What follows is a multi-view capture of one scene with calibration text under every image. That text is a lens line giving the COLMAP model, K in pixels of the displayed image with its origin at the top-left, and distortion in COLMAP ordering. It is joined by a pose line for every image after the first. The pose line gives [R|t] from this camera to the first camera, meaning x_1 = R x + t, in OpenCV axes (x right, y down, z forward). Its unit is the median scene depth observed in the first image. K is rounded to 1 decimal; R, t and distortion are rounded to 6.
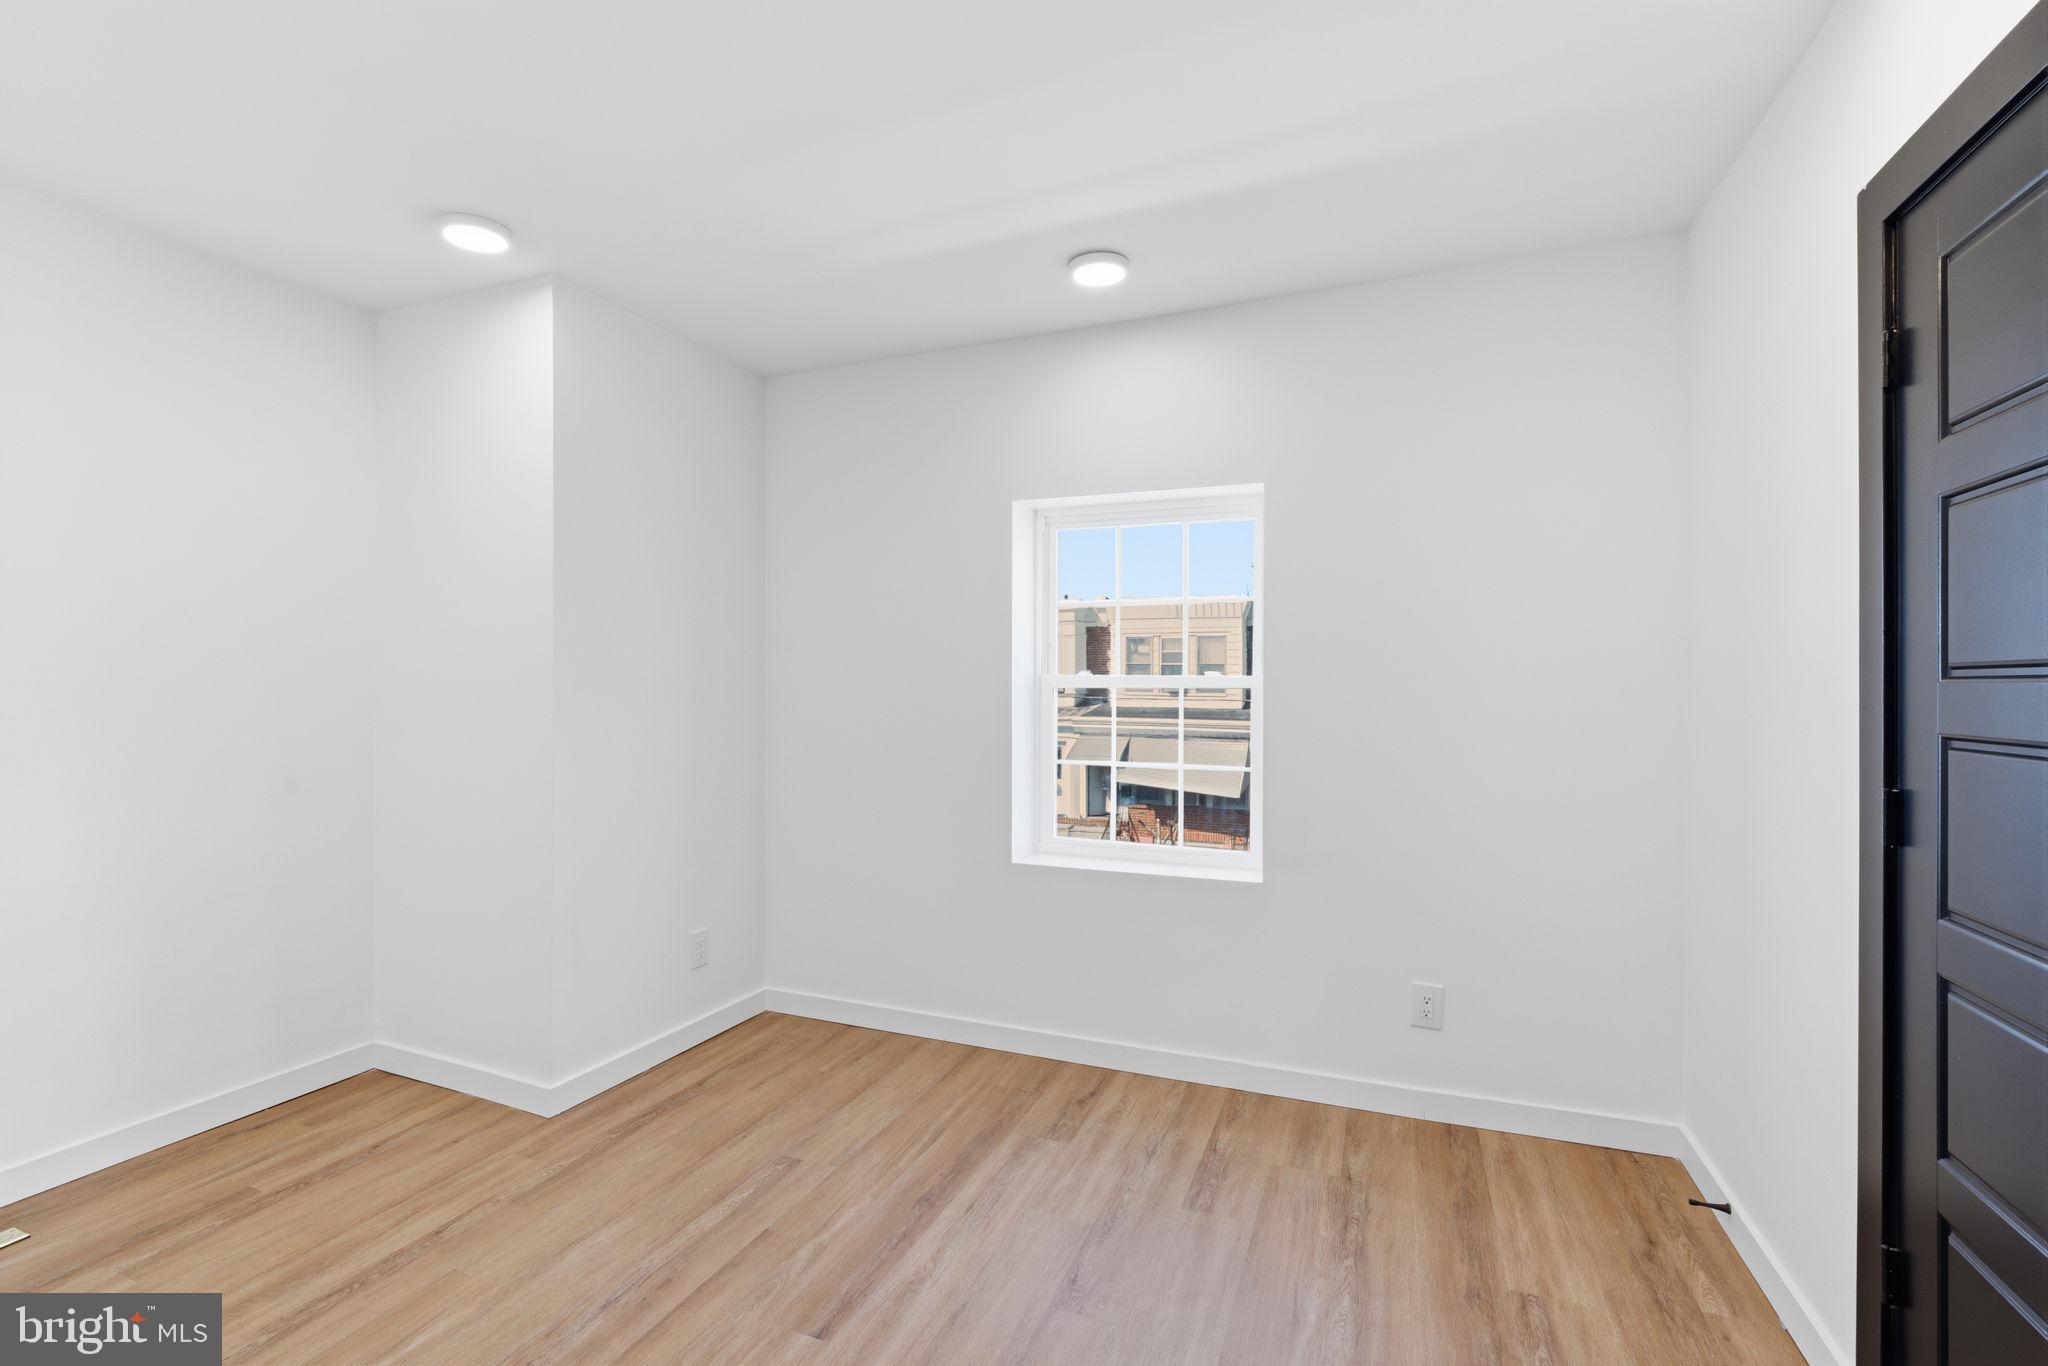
lens RADIAL K [[941.4, 0, 1027.2], [0, 941.4, 680.0], [0, 0, 1]] dist [0.003244, -0.000370]
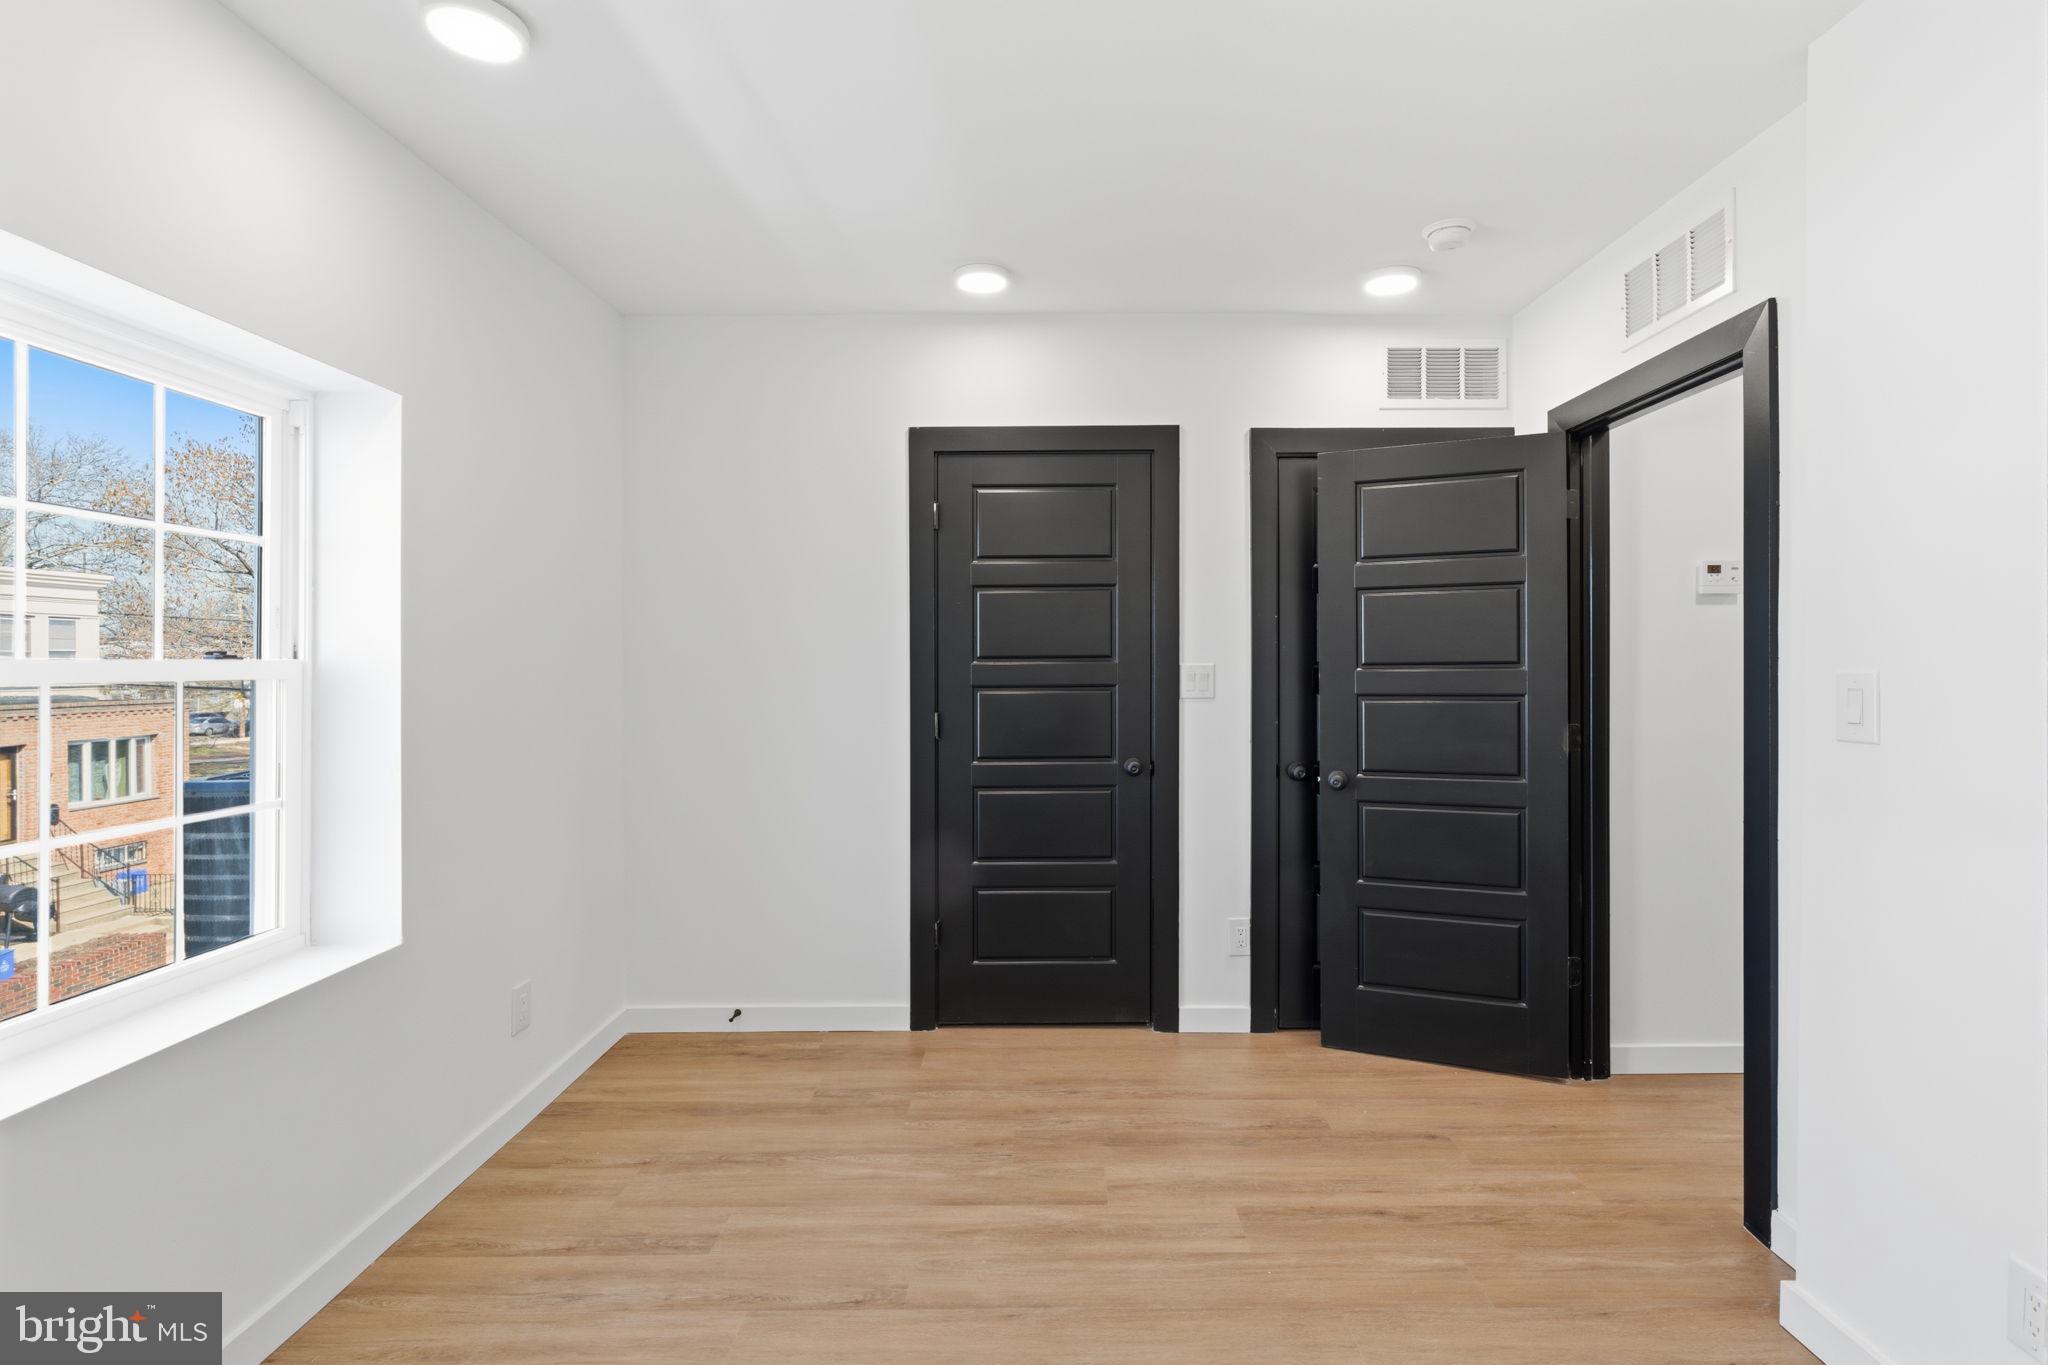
lens RADIAL K [[941.4, 0, 1031.5], [0, 941.4, 663.6], [0, 0, 1]] dist [0.003244, -0.000370]
pose [[-0.361741, -0.002650, 0.932275, -0.769933], [0.009569, 0.999933, 0.006555, -0.006054], [-0.932229, 0.011293, -0.361692, 1.011475]]
